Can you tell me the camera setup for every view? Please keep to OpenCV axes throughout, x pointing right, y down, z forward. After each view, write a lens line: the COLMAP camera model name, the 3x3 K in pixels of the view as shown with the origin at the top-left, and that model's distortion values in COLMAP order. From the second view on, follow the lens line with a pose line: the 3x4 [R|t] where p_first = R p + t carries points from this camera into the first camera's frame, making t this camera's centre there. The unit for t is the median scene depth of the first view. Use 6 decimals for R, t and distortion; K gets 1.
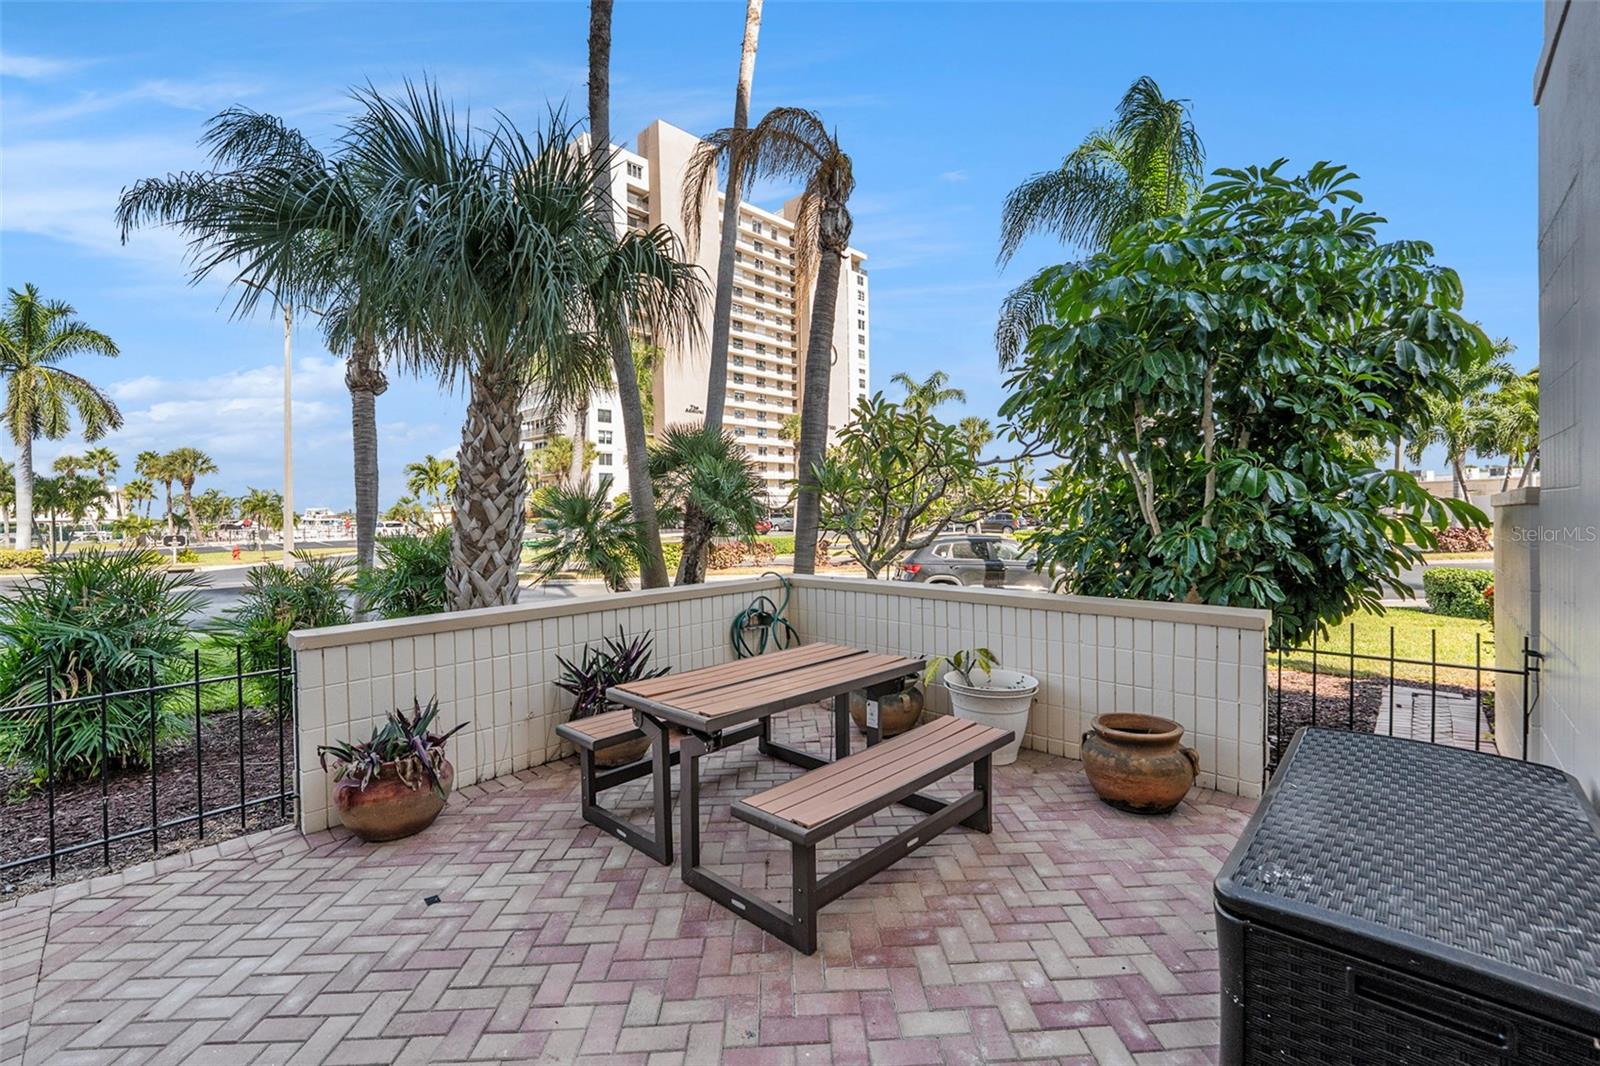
lens RADIAL K [[658.9, 0, 810.5], [0, 658.9, 512.0], [0, 0, 1]] dist [-0.029476, -0.000005]
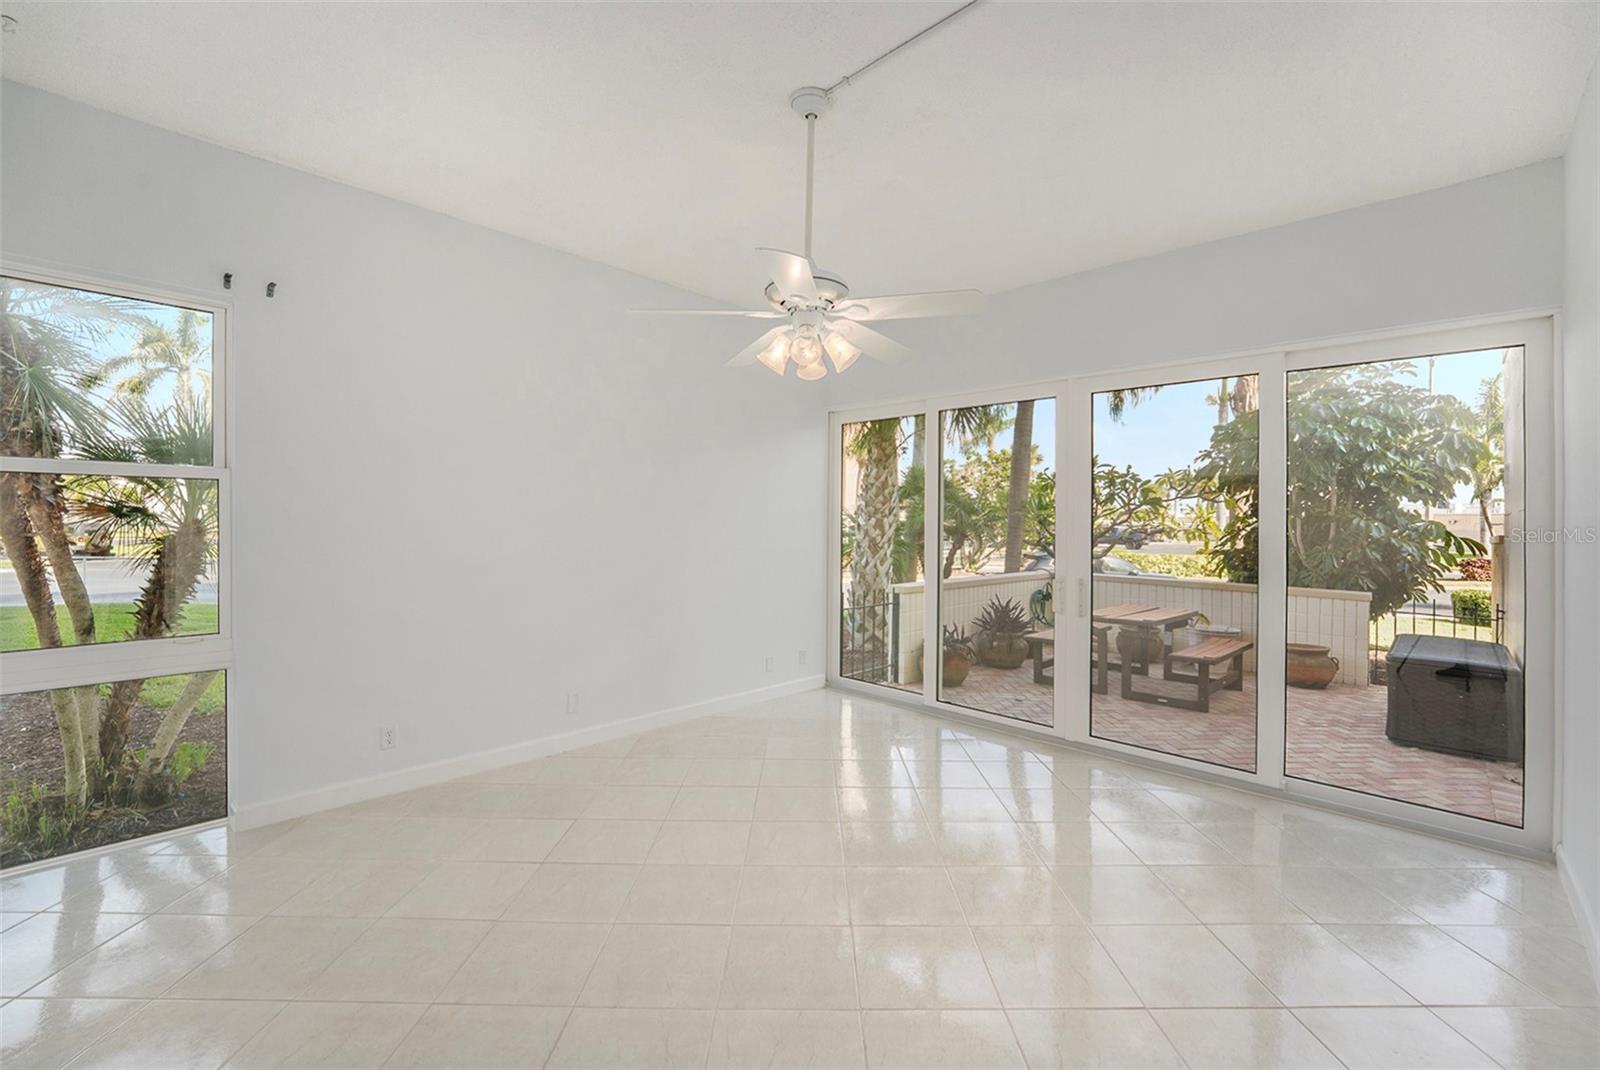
lens RADIAL K [[681.7, 0, 801.7], [0, 681.7, 501.1], [0, 0, 1]] dist [-0.020812, -0.000387]
pose [[0.999376, 0.033876, -0.009988, -0.868639], [-0.034154, 0.998993, -0.029096, -0.006088], [0.008992, 0.029419, 0.999527, -0.915062]]
